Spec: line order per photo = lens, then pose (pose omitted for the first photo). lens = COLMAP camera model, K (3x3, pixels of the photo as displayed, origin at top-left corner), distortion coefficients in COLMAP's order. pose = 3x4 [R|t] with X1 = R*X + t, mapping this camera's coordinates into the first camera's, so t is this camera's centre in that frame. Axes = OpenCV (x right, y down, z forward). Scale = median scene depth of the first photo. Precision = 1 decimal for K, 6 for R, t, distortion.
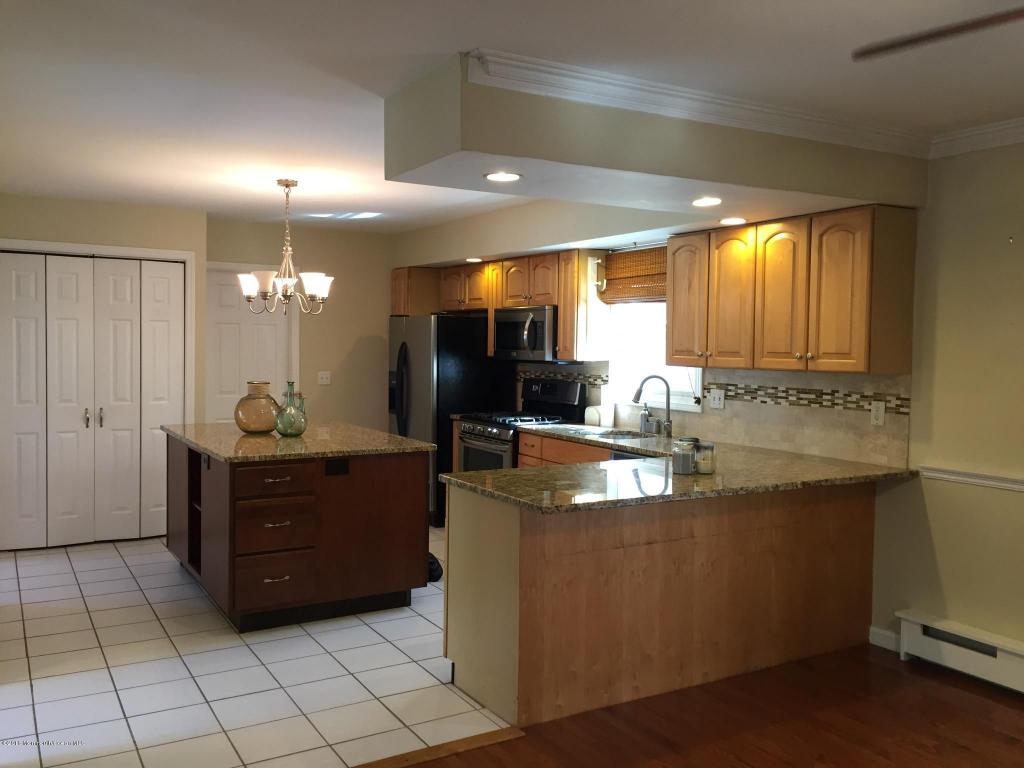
lens RADIAL K [[874.3, 0, 512.1], [0, 874.3, 383.7], [0, 0, 1]] dist [0.069645, -0.068074]
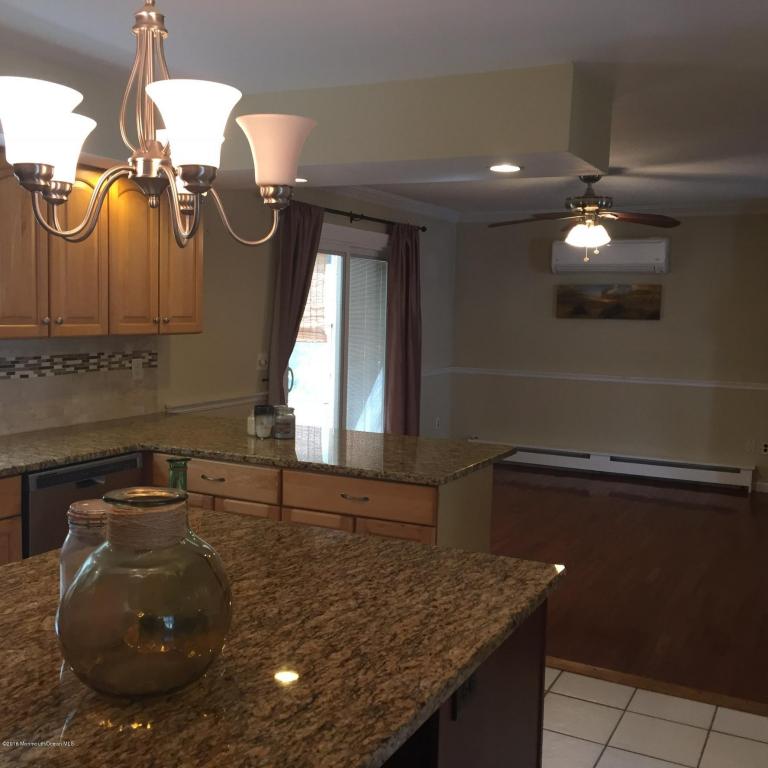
lens RADIAL K [[878.9, 0, 382.1], [0, 878.9, 383.7], [0, 0, 1]] dist [0.065854, 0.000000]
pose [[-0.542135, -0.100146, 0.834302, -0.624687], [0.008151, 0.992199, 0.124395, -0.077433], [-0.840252, 0.074239, -0.537090, 1.239046]]
